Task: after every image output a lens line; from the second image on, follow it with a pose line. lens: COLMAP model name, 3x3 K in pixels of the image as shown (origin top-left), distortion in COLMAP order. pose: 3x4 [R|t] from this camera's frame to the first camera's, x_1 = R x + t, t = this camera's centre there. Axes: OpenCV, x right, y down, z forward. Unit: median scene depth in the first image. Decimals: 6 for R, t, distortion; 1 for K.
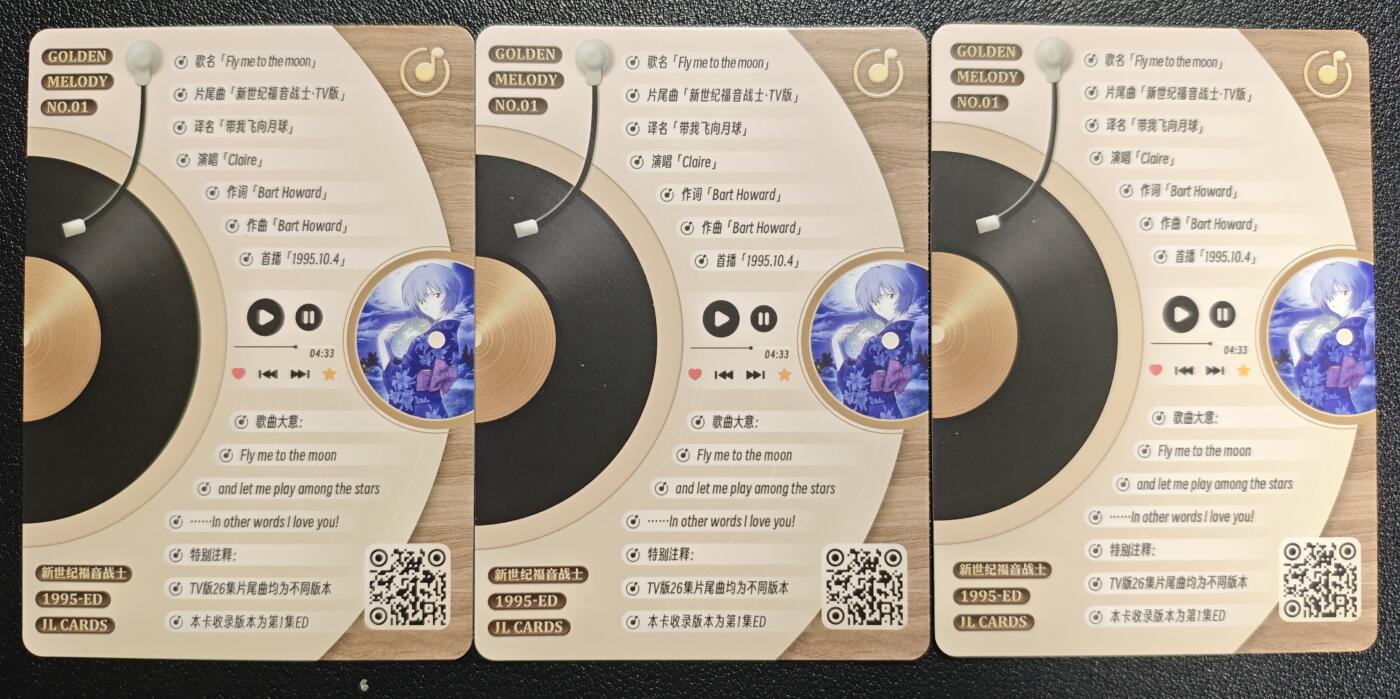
lens RADIAL K [[1017.6, 0, 696.2], [0, 1017.6, 344.7], [0, 0, 1]] dist [0.000601, 0.001309]
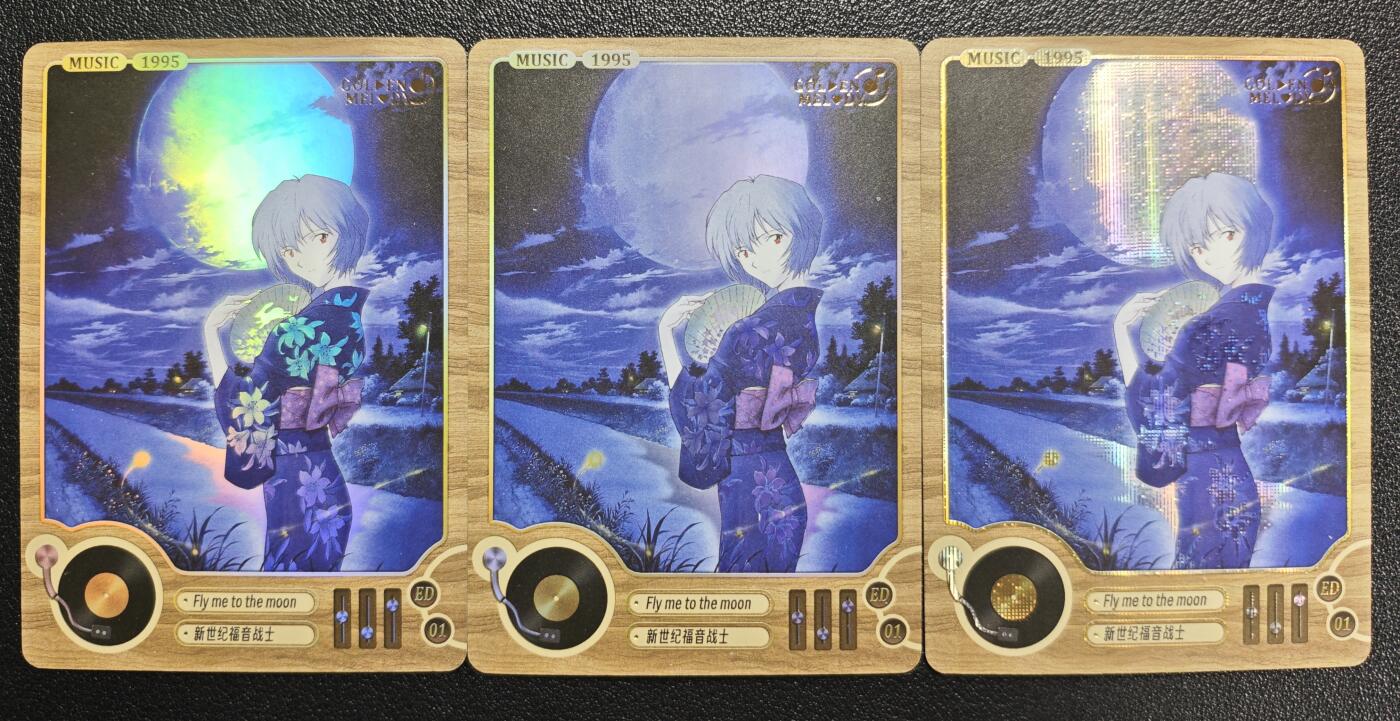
lens RADIAL K [[994.2, 0, 703.9], [0, 994.2, 367.1], [0, 0, 1]] dist [0.029491, 0.000144]
pose [[0.999971, 0.006260, 0.004252, 0.376796], [-0.006285, 0.999962, 0.005986, 0.011416], [-0.004214, -0.006013, 0.999973, 0.509456]]
